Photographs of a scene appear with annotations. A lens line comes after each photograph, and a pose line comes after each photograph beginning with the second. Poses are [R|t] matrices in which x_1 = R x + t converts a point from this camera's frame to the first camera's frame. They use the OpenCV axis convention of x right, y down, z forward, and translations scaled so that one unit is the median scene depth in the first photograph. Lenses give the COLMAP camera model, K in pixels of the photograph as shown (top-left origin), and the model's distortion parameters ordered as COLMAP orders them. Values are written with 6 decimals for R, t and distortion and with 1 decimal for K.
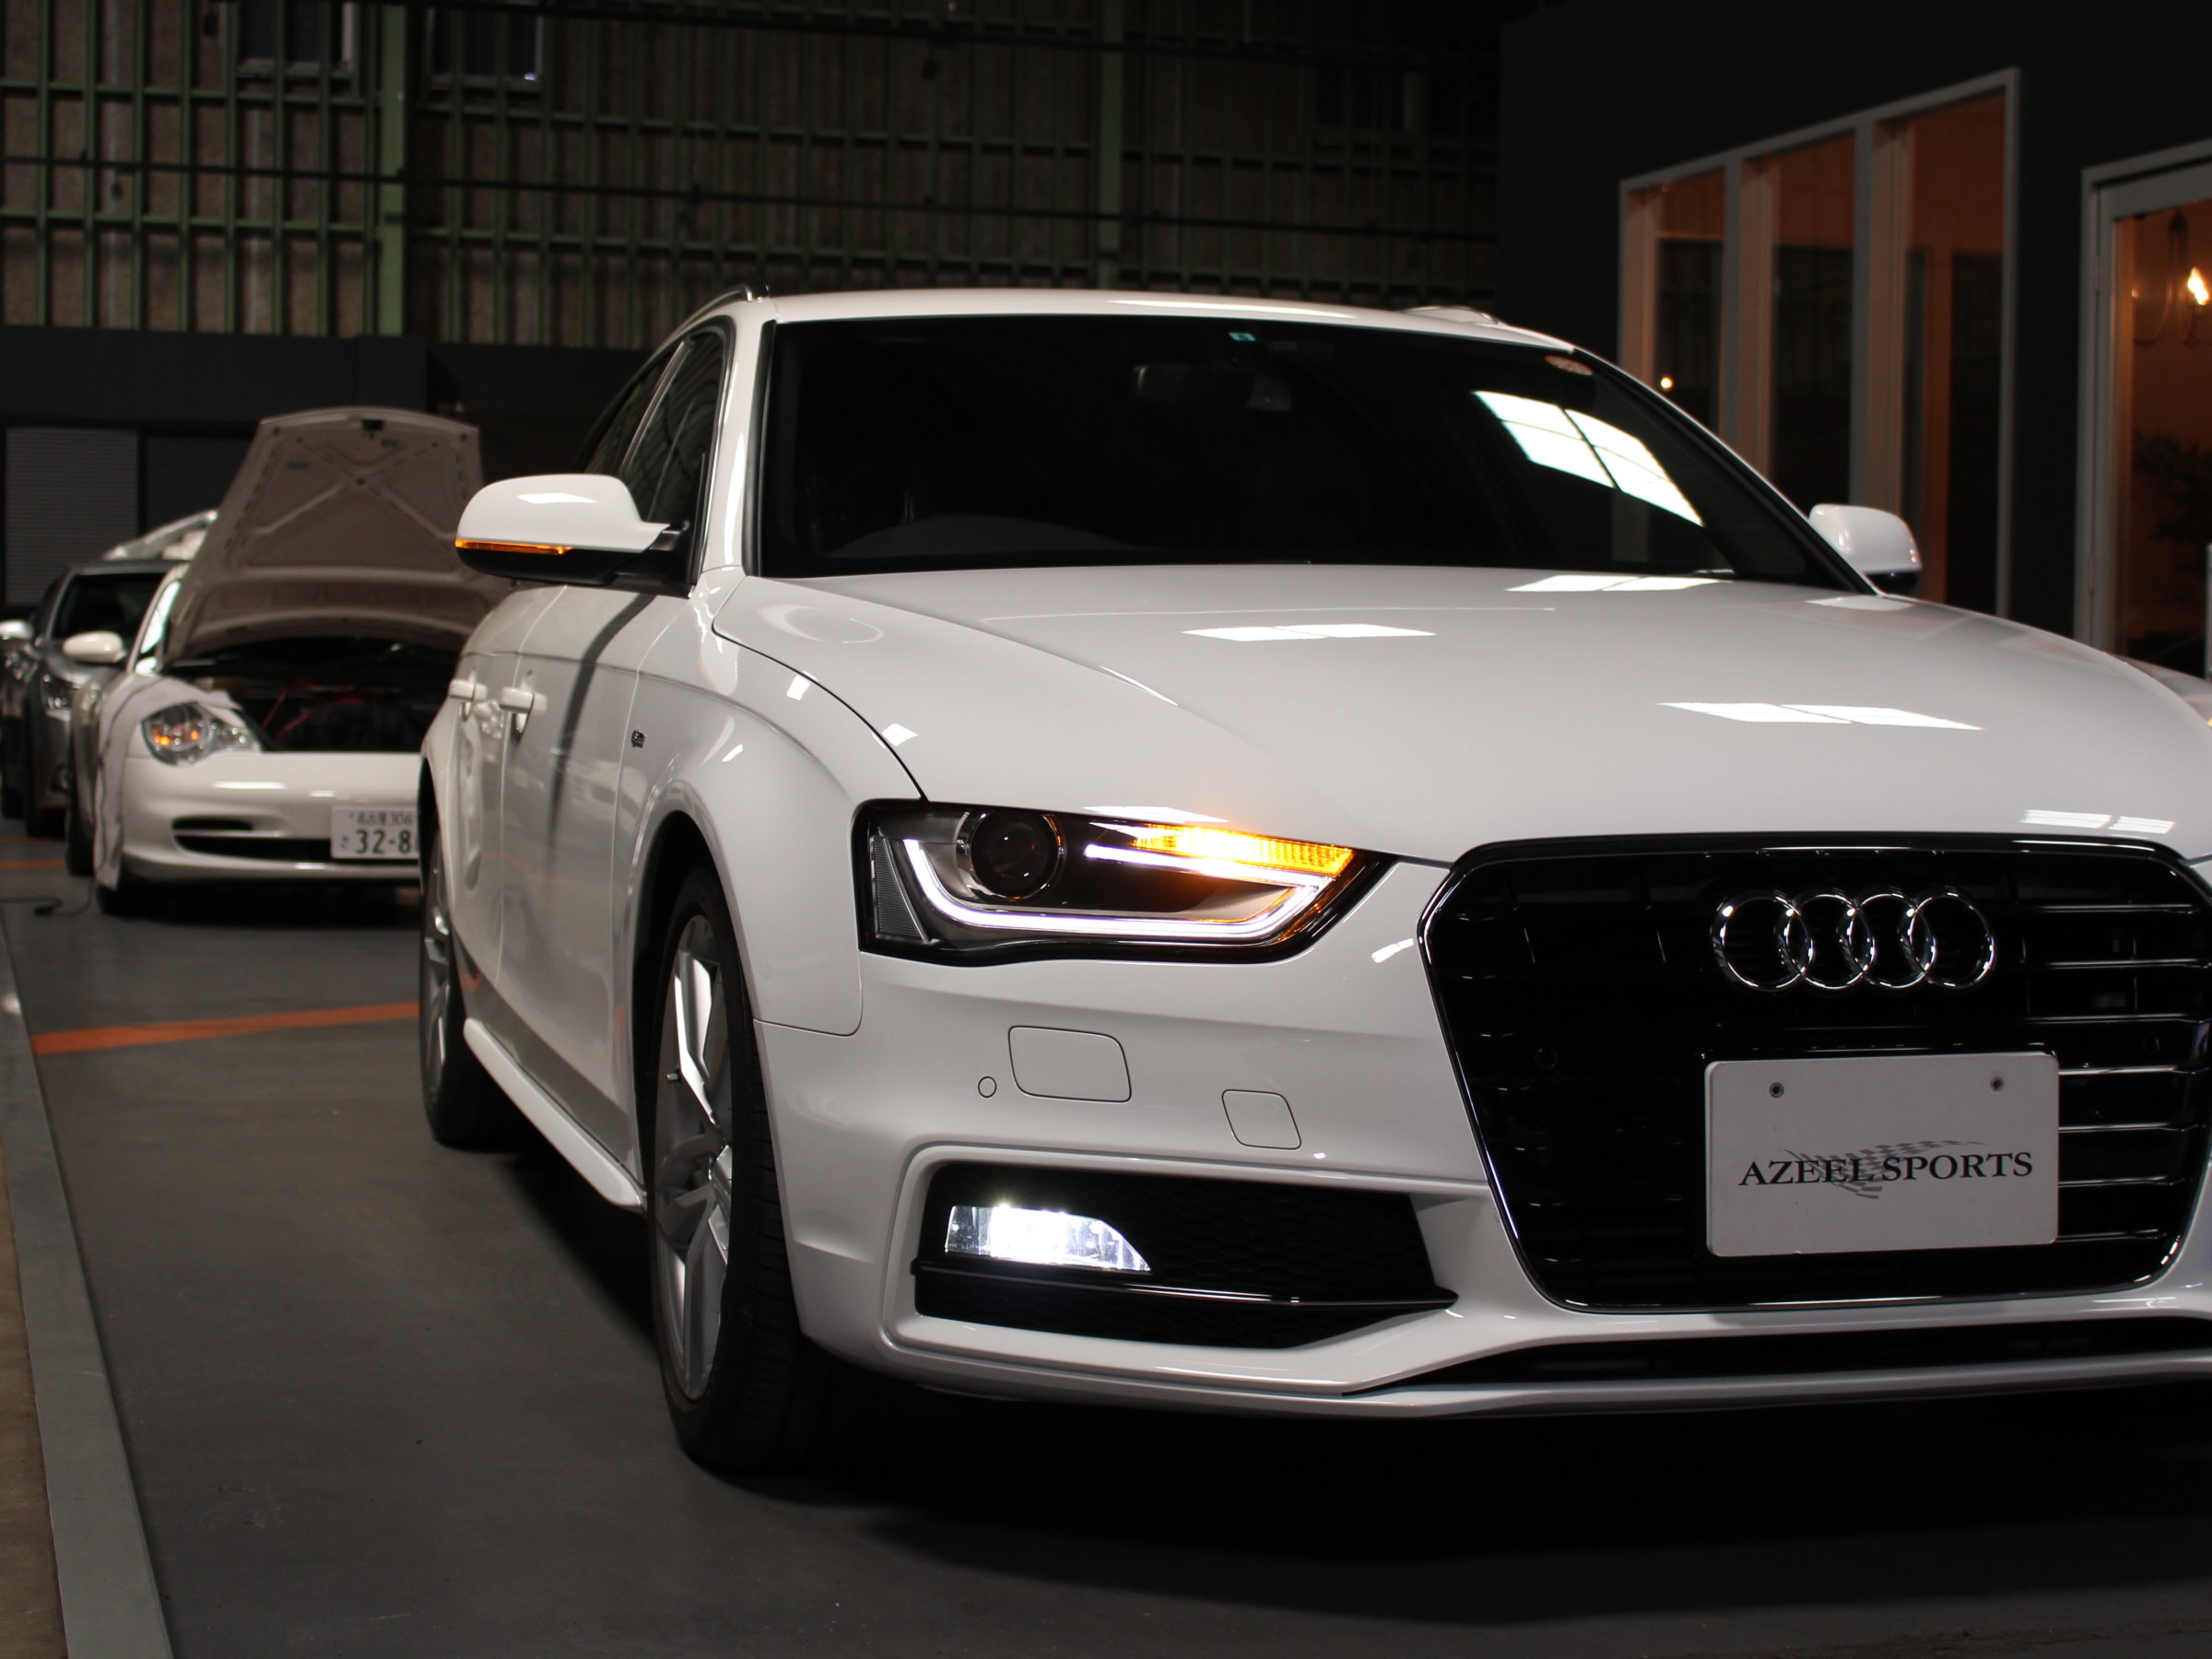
lens RADIAL K [[3911.4, 0, 1106.0], [0, 3911.4, 829.5], [0, 0, 1]] dist [0.019186, 0.183218]
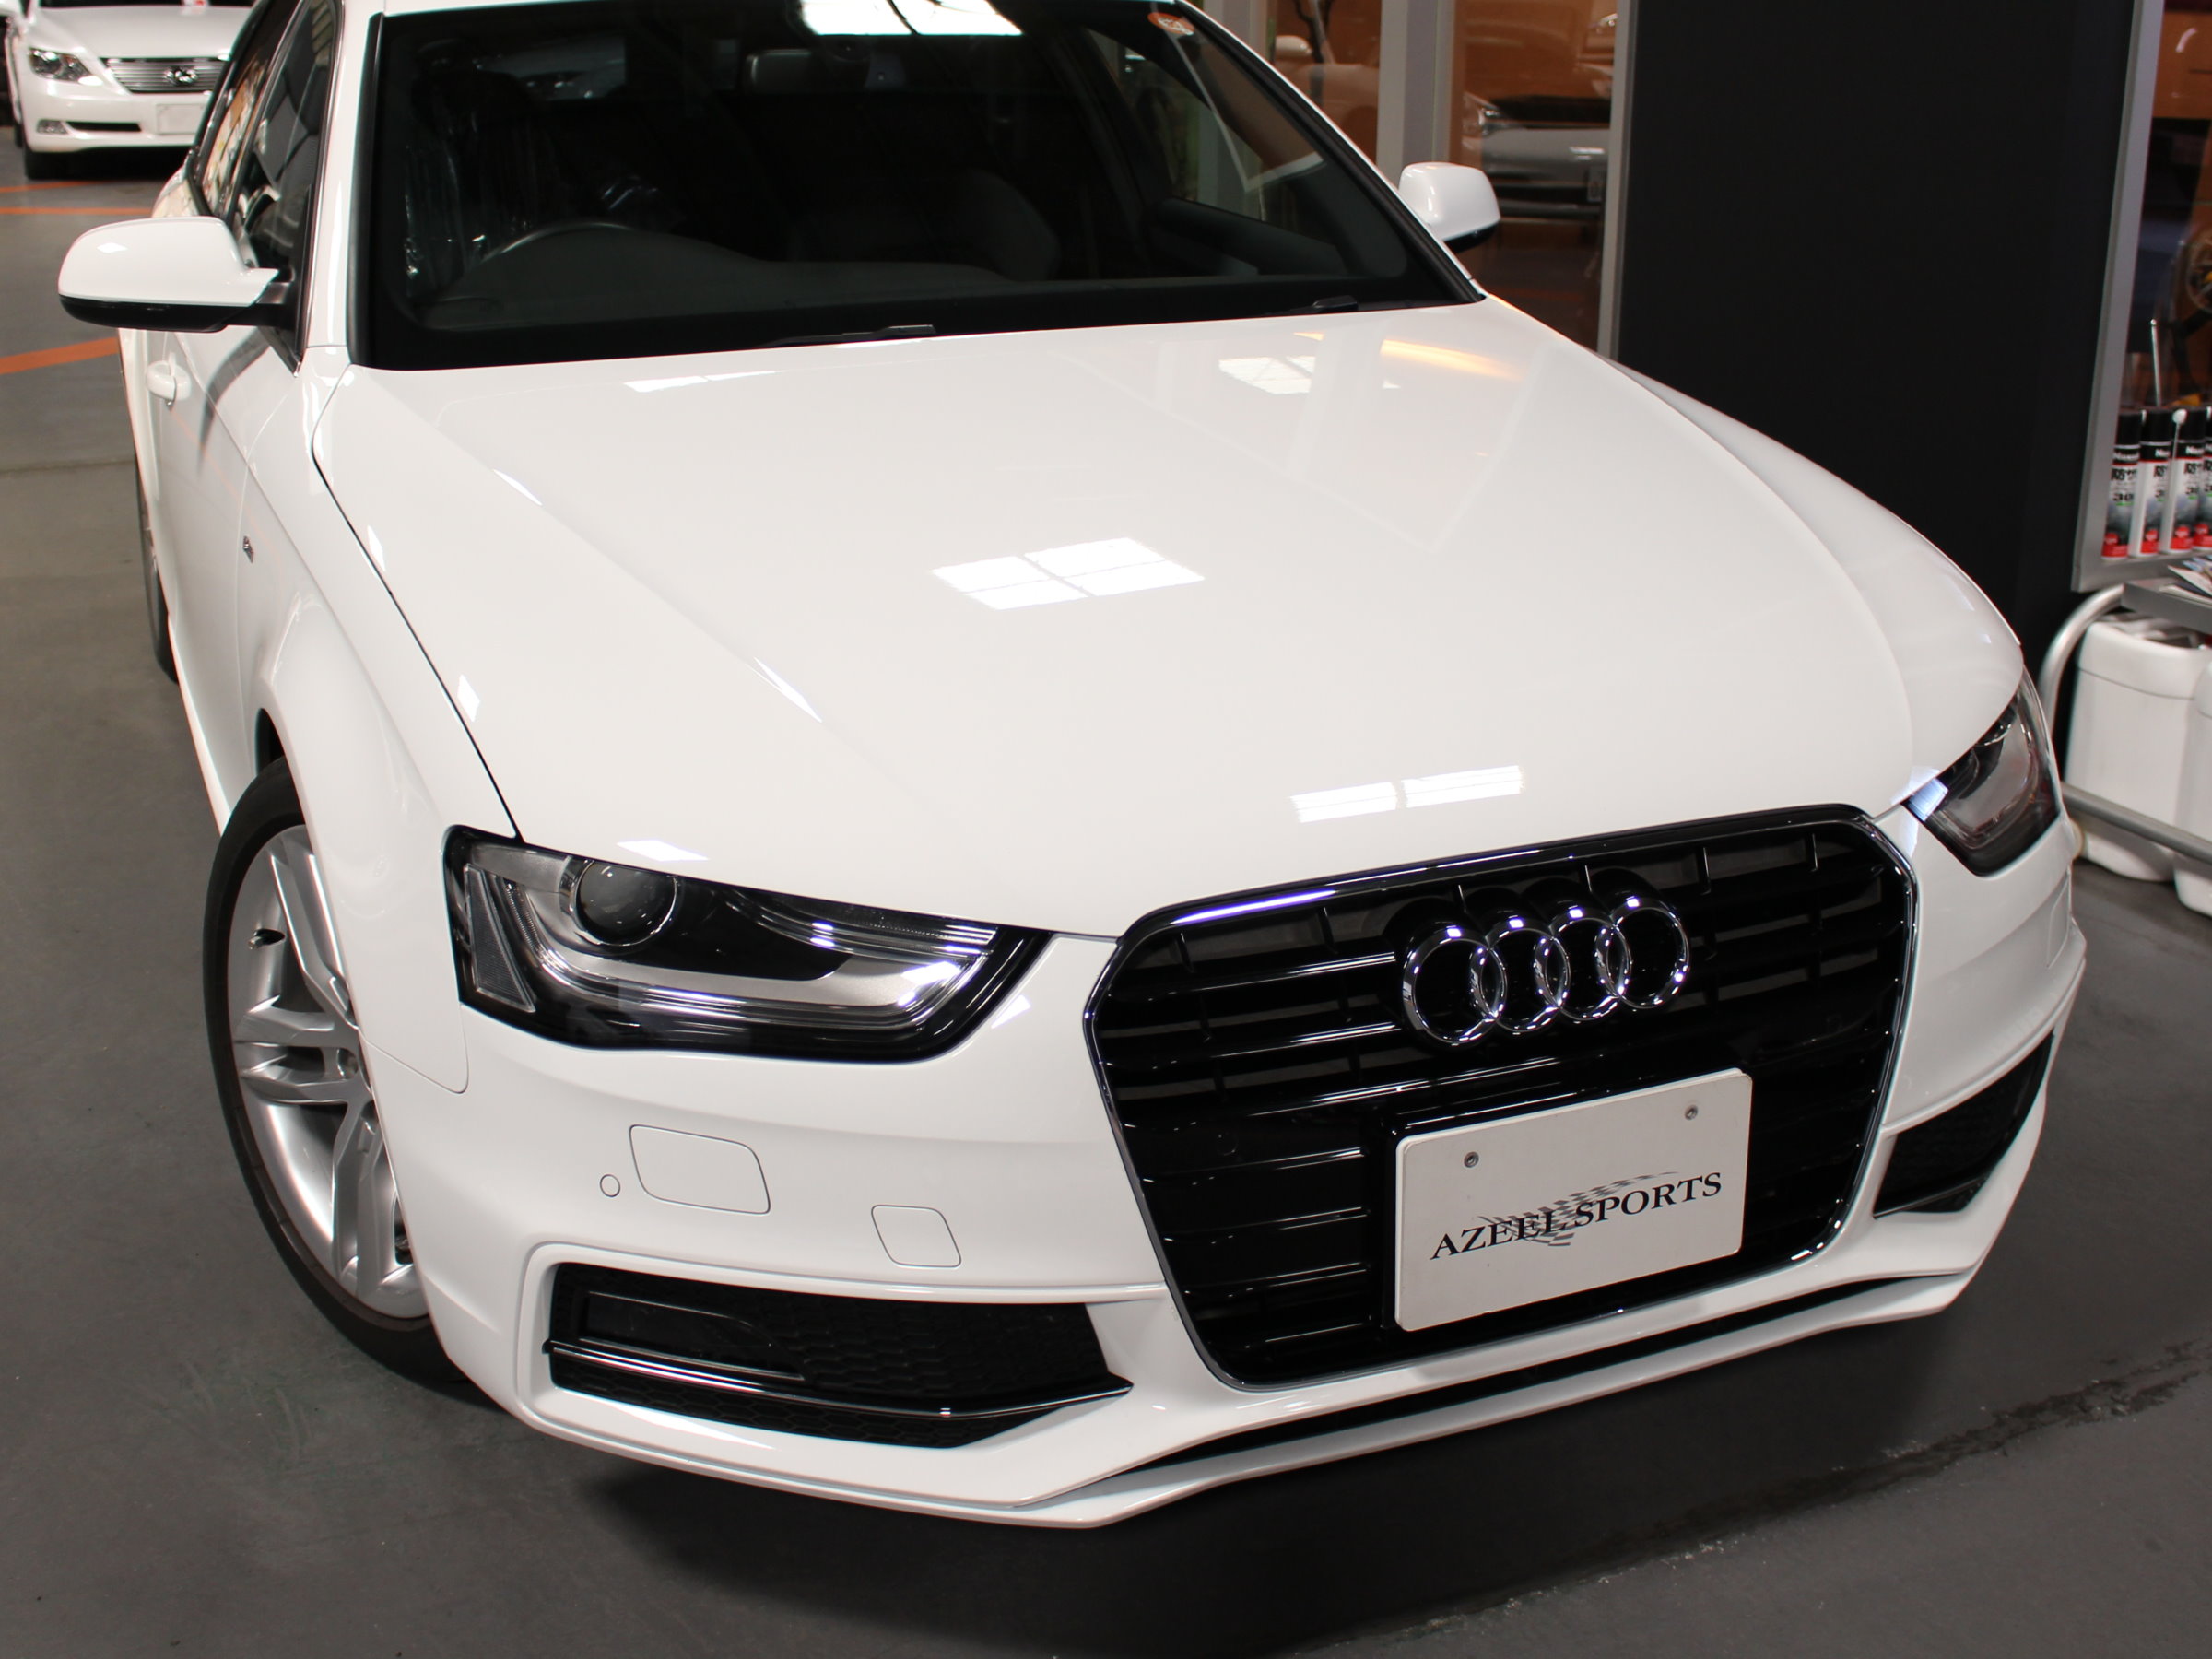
lens RADIAL K [[2633.9, 0, 1106.0], [0, 2633.9, 829.5], [0, 0, 1]] dist [-0.010787, -0.022488]
pose [[0.992160, -0.050747, 0.114207, 0.018083], [0.015958, 0.957809, 0.286963, -0.186287], [-0.123950, -0.282891, 0.951109, 0.435077]]
